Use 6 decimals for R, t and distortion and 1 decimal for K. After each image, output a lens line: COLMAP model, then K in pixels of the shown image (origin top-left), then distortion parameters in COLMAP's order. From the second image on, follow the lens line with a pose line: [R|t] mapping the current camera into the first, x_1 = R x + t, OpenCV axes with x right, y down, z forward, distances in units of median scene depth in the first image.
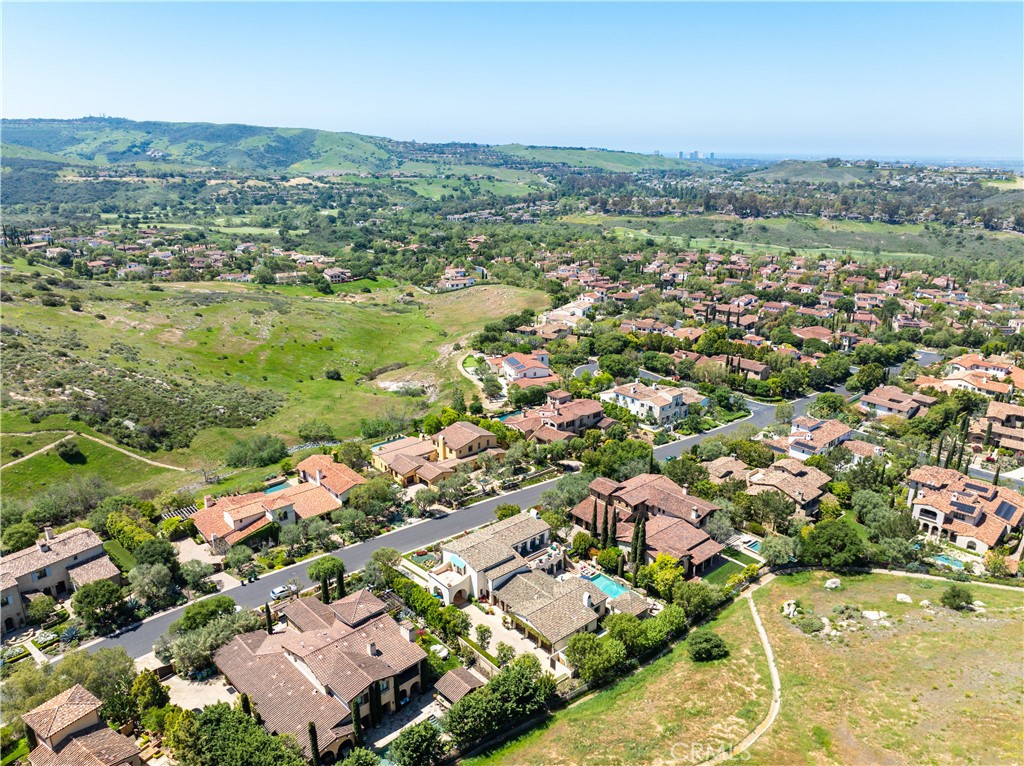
lens RADIAL K [[707.6, 0, 512.0], [0, 707.6, 383.0], [0, 0, 1]] dist [-0.028396, 0.000374]
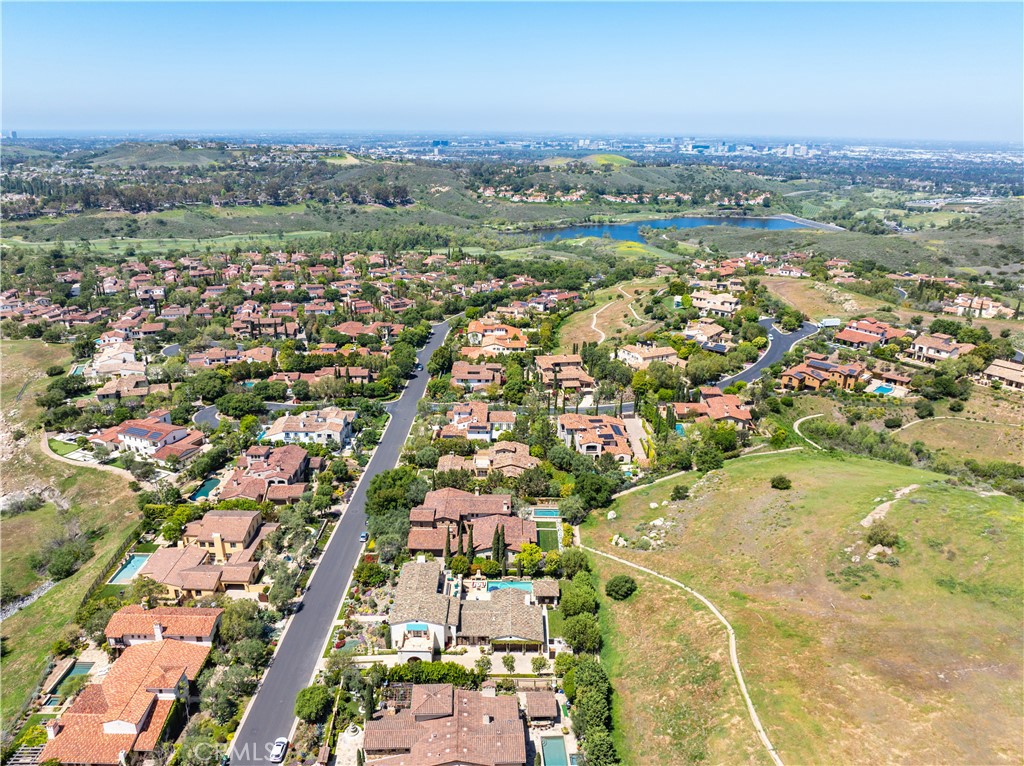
lens RADIAL K [[707.6, 0, 512.0], [0, 707.6, 383.0], [0, 0, 1]] dist [-0.028396, 0.000374]
pose [[0.670853, -0.246913, 0.699279, -0.200391], [0.229569, 0.965770, 0.120773, -0.062617], [-0.705163, 0.079512, 0.704573, 0.037067]]
